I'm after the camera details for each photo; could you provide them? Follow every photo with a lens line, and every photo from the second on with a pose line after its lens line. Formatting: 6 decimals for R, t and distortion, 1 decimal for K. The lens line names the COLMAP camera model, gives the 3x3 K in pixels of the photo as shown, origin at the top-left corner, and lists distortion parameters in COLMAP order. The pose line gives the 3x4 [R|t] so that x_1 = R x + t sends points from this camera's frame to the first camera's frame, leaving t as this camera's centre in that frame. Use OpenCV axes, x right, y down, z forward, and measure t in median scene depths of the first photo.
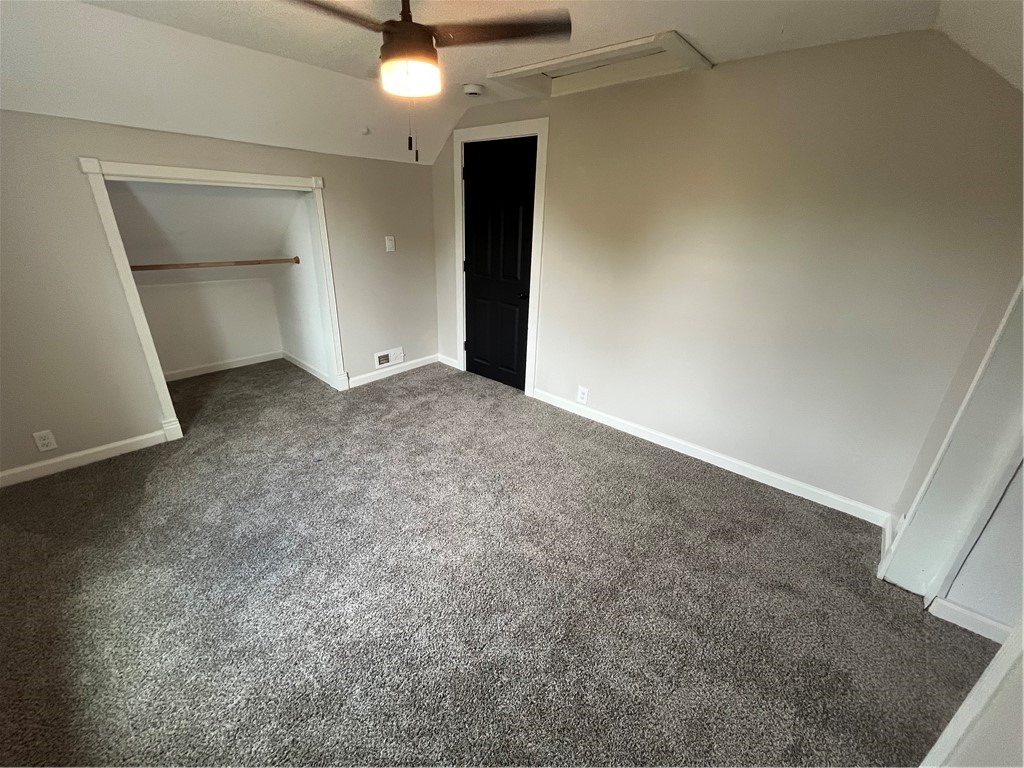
lens RADIAL K [[416.4, 0, 509.0], [0, 416.4, 381.2], [0, 0, 1]] dist [-0.008892, 0.000423]
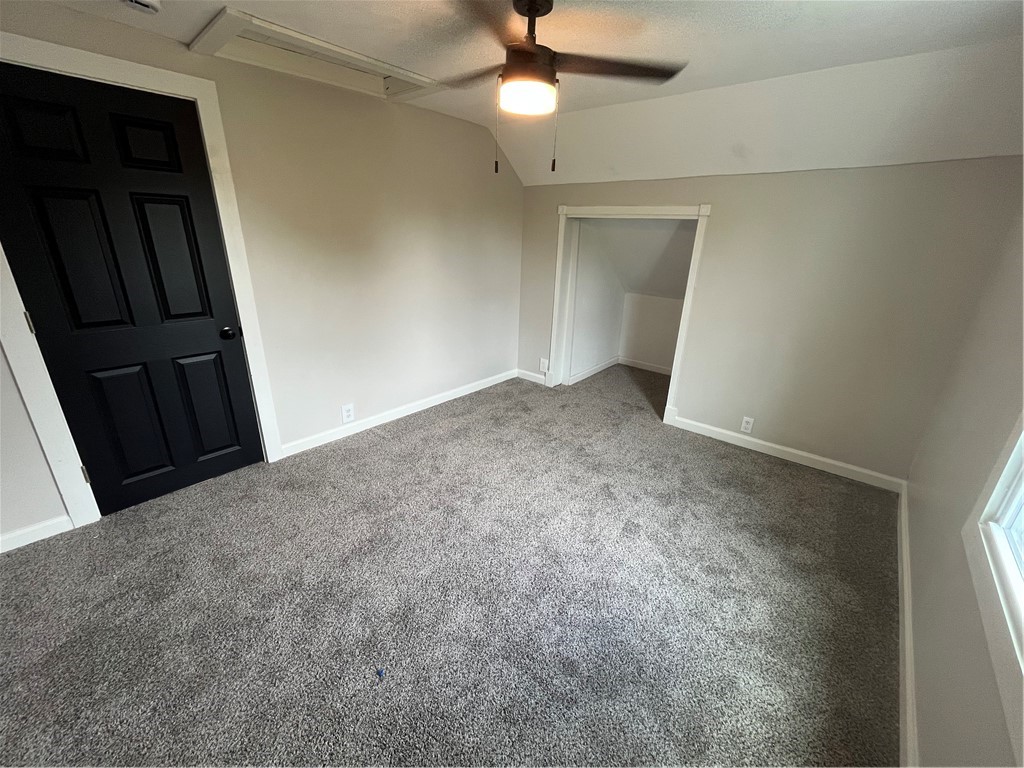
lens RADIAL K [[416.4, 0, 508.7], [0, 416.4, 383.3], [0, 0, 1]] dist [-0.008892, 0.000423]
pose [[0.001995, -0.371183, 0.928558, -0.777122], [0.342785, 0.872555, 0.348060, -0.264379], [-0.939412, 0.317601, 0.128977, 0.615616]]
